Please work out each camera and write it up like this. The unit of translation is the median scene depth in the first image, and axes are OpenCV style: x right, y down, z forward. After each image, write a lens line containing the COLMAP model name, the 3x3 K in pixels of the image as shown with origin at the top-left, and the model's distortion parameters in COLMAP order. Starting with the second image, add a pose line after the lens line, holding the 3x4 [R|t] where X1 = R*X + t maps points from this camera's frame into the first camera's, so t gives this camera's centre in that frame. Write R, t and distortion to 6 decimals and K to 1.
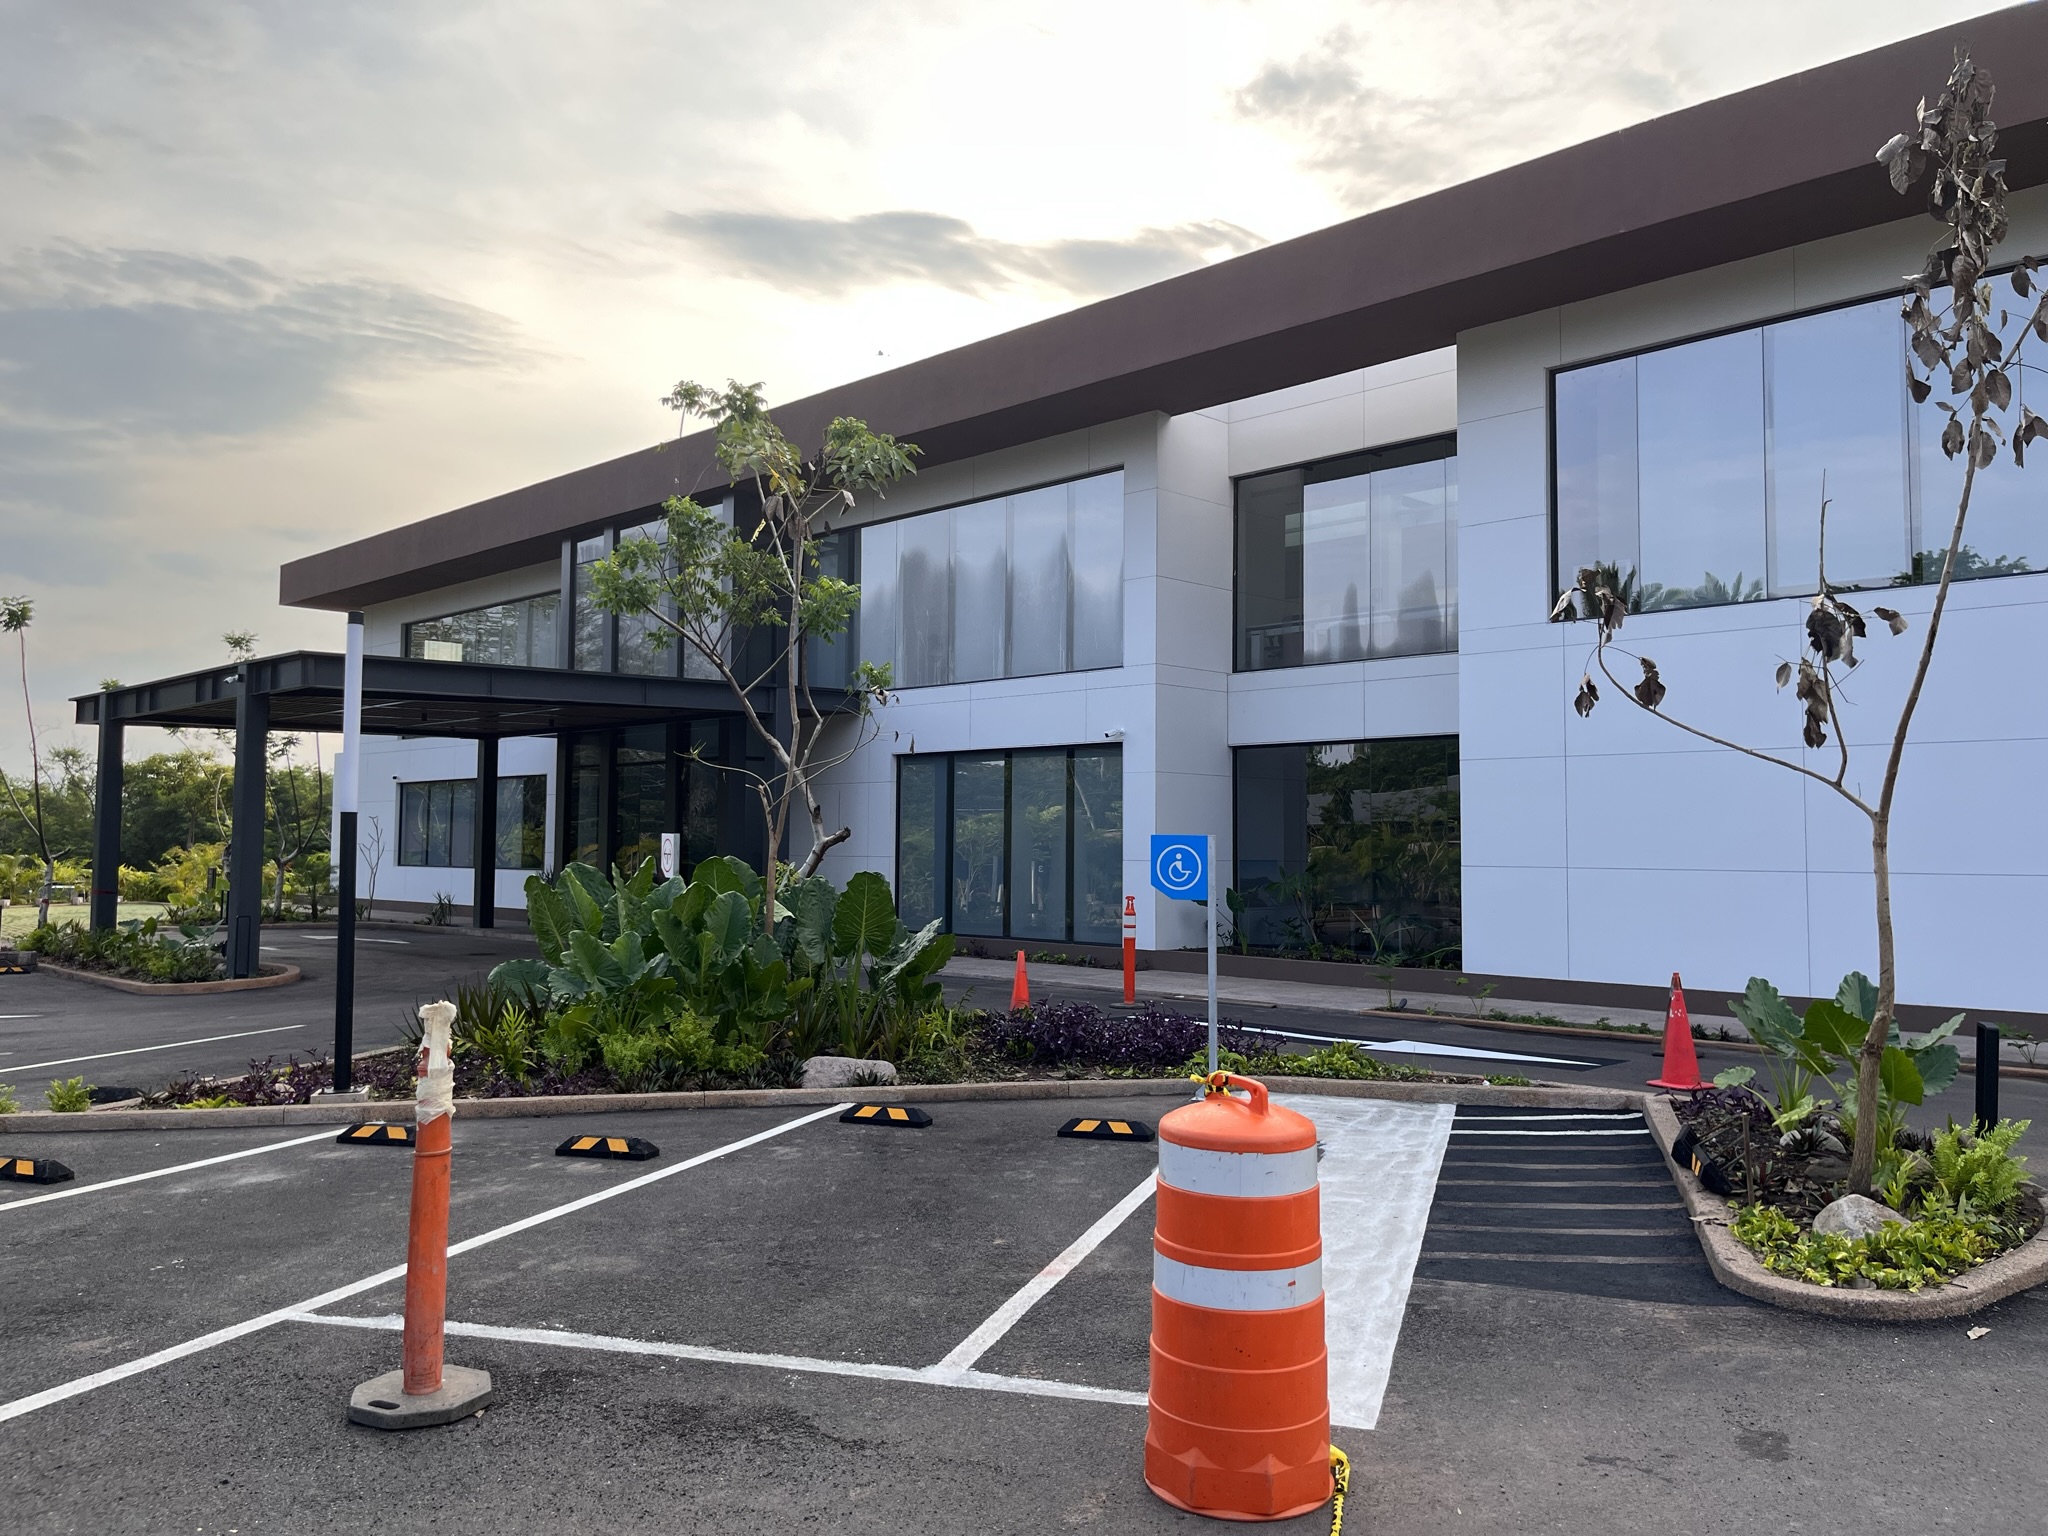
lens RADIAL K [[1530.2, 0, 1093.0], [0, 1530.2, 759.9], [0, 0, 1]] dist [0.087137, -0.118228]
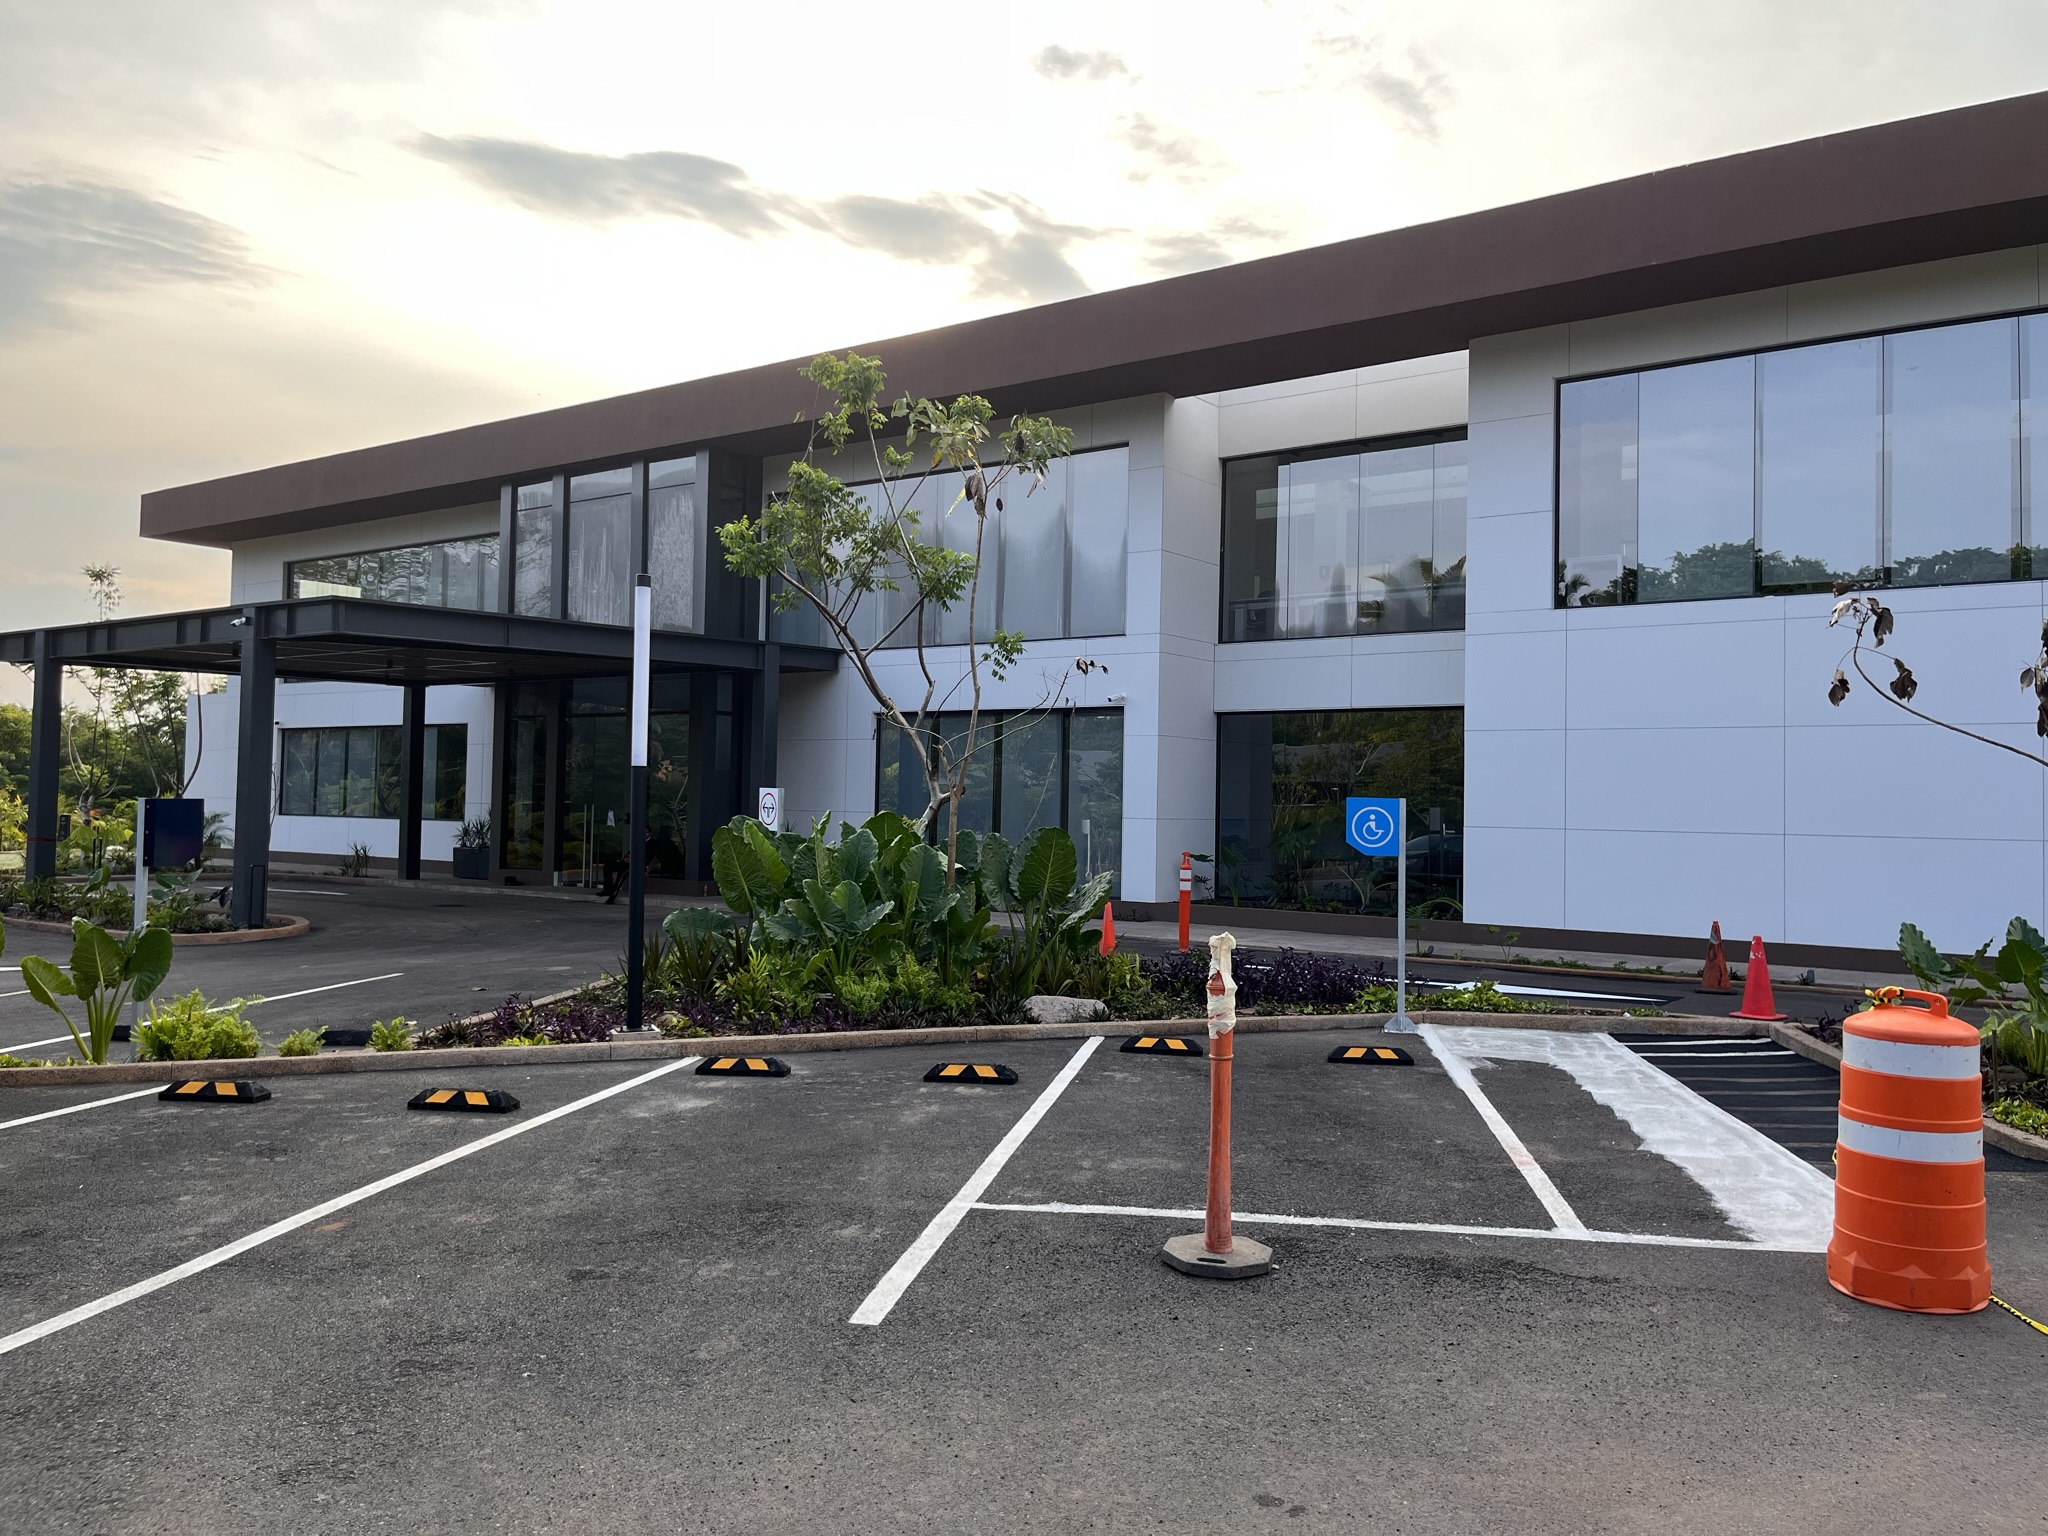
lens RADIAL K [[1550.3, 0, 1000.7], [0, 1550.3, 762.5], [0, 0, 1]] dist [0.063310, -0.094719]
pose [[0.989778, 0.014281, 0.141899, -0.214805], [-0.018813, 0.999353, 0.030643, -0.004004], [-0.141370, -0.032999, 0.989407, -0.050327]]
